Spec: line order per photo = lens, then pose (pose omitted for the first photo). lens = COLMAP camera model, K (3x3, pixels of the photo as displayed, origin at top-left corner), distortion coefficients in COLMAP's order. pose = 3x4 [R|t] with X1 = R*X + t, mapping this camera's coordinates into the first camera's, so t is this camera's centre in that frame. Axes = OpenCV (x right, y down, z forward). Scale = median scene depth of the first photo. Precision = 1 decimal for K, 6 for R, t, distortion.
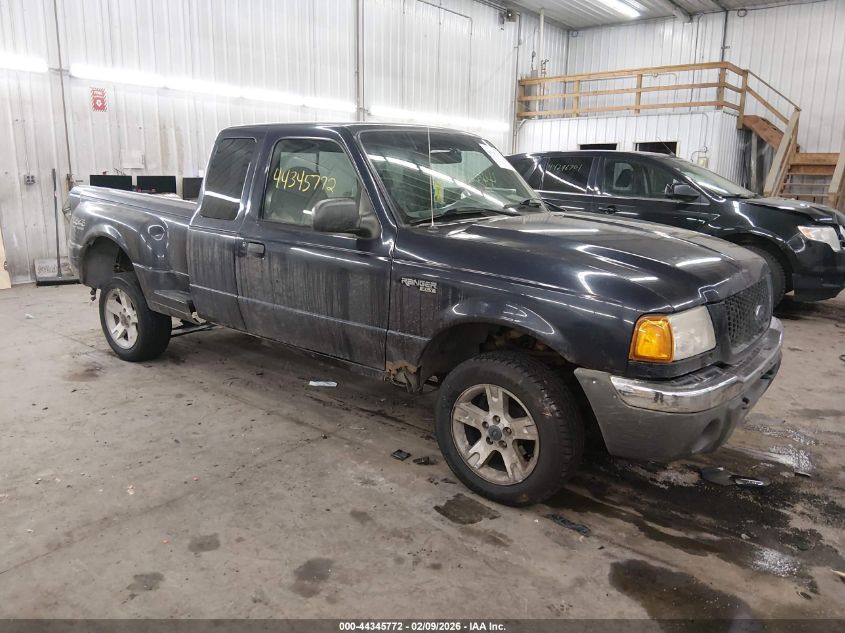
lens RADIAL K [[651.2, 0, 422.5], [0, 651.2, 316.5], [0, 0, 1]] dist [0.007253, -0.041773]
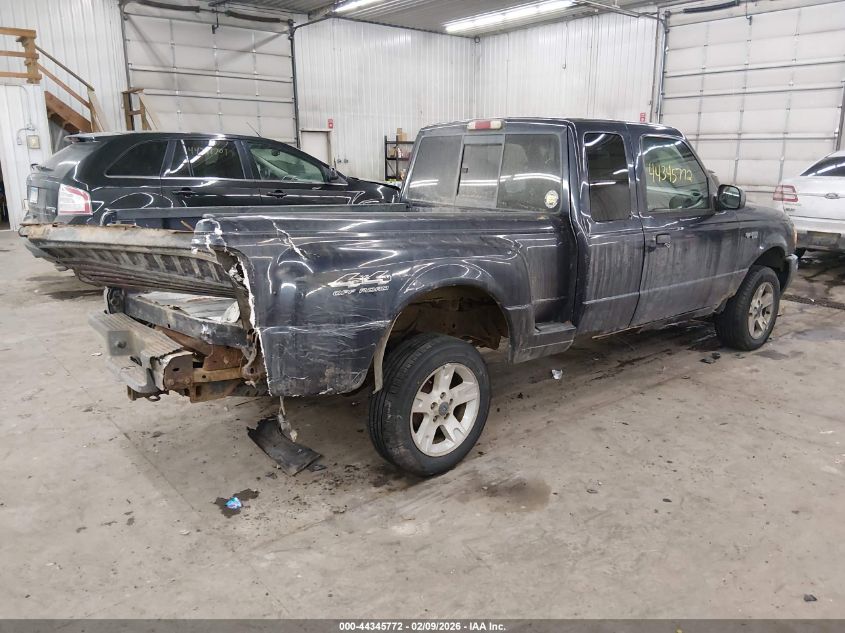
lens RADIAL K [[651.2, 0, 422.5], [0, 651.2, 316.5], [0, 0, 1]] dist [0.007253, -0.041773]
pose [[0.211854, -0.256671, 0.942994, -1.319255], [0.217391, 0.953098, 0.210582, -0.281981], [-0.952816, 0.160386, 0.257716, 1.067040]]
